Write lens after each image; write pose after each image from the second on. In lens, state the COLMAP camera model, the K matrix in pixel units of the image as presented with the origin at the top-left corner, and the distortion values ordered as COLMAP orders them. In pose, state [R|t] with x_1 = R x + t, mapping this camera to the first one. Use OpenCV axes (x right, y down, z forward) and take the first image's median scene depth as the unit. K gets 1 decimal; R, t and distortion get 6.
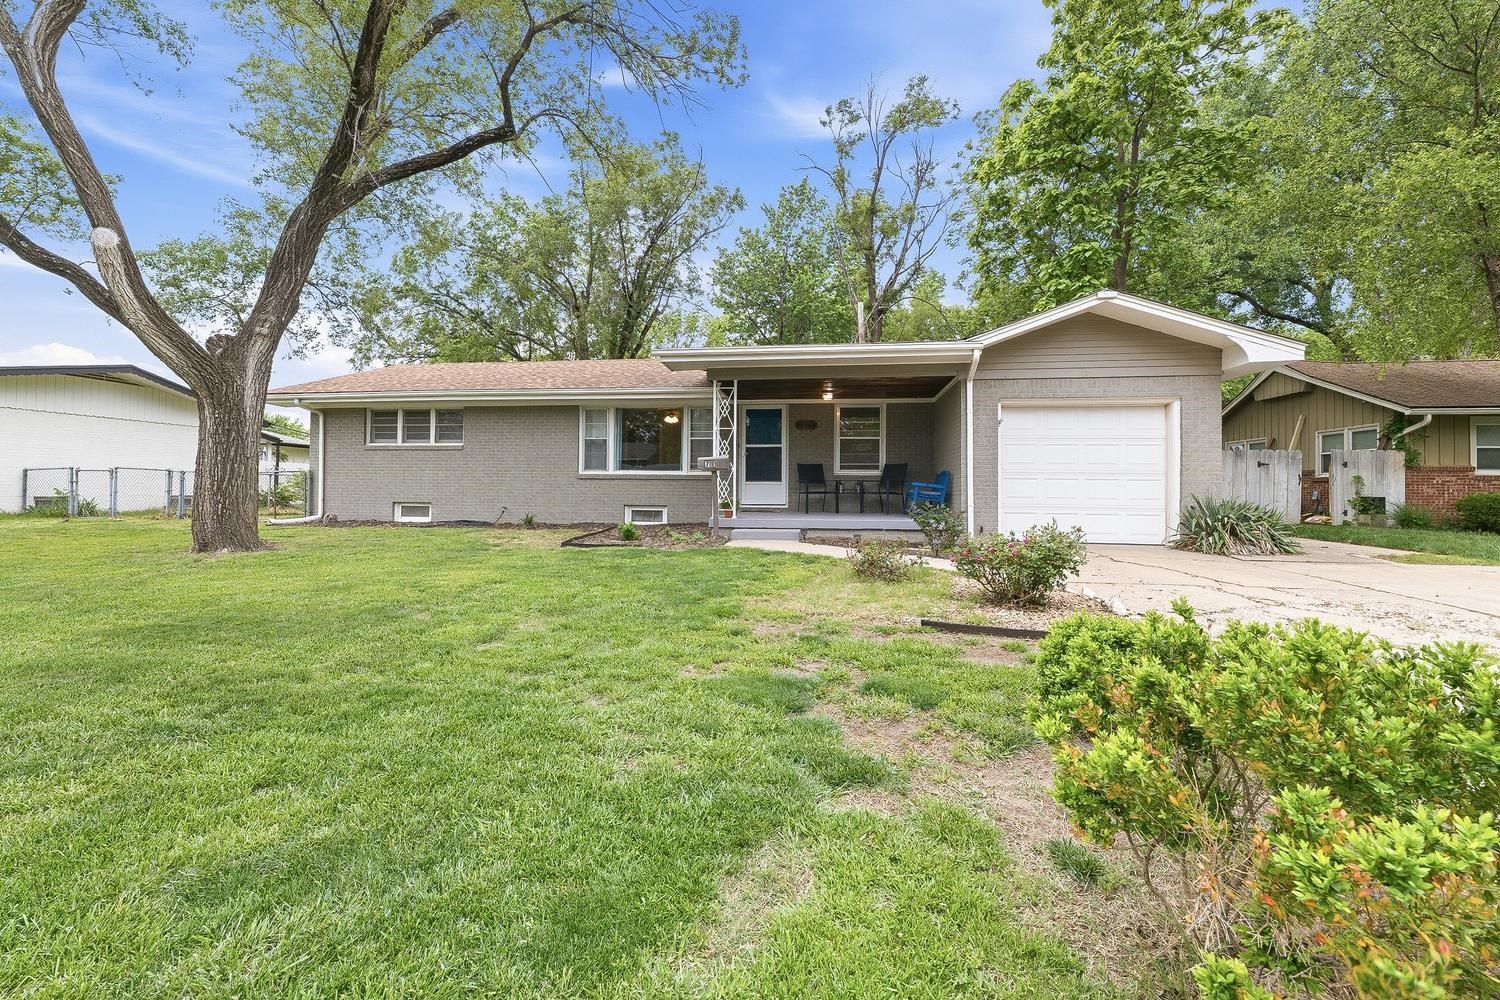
lens RADIAL K [[603.7, 0, 751.9], [0, 603.7, 489.3], [0, 0, 1]] dist [-0.003345, 0.000300]
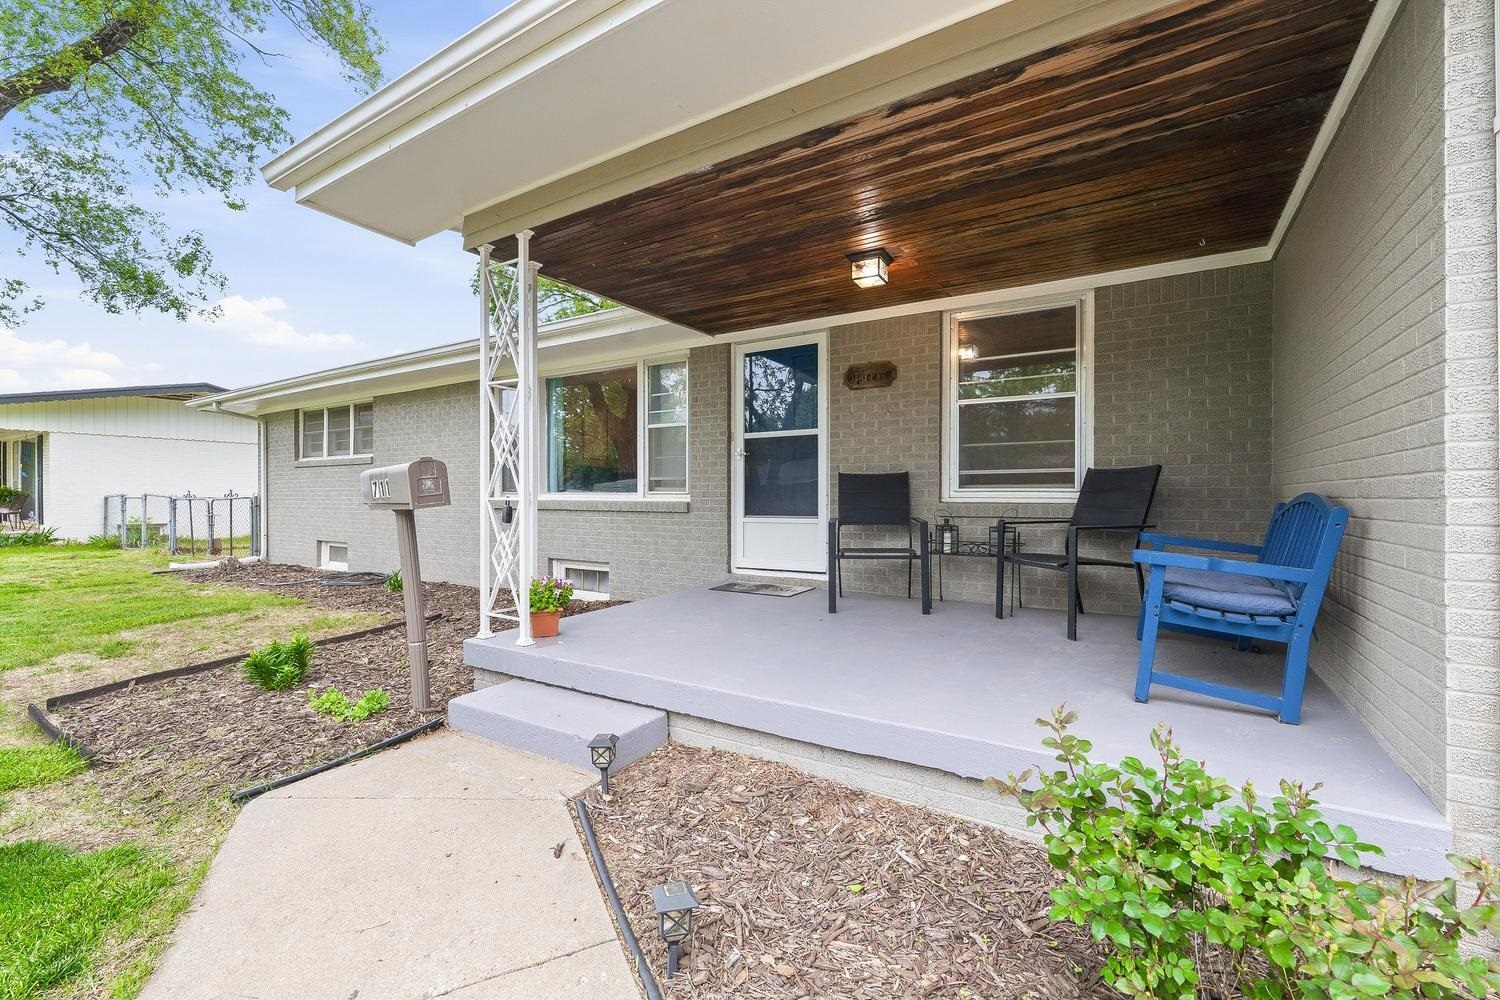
lens RADIAL K [[634.0, 0, 747.5], [0, 634.0, 501.0], [0, 0, 1]] dist [-0.001790, -0.000043]
pose [[0.909764, -0.002814, -0.415116, 0.189457], [-0.001771, 0.999942, -0.010661, -0.019952], [0.415122, 0.010435, 0.909706, 0.589798]]
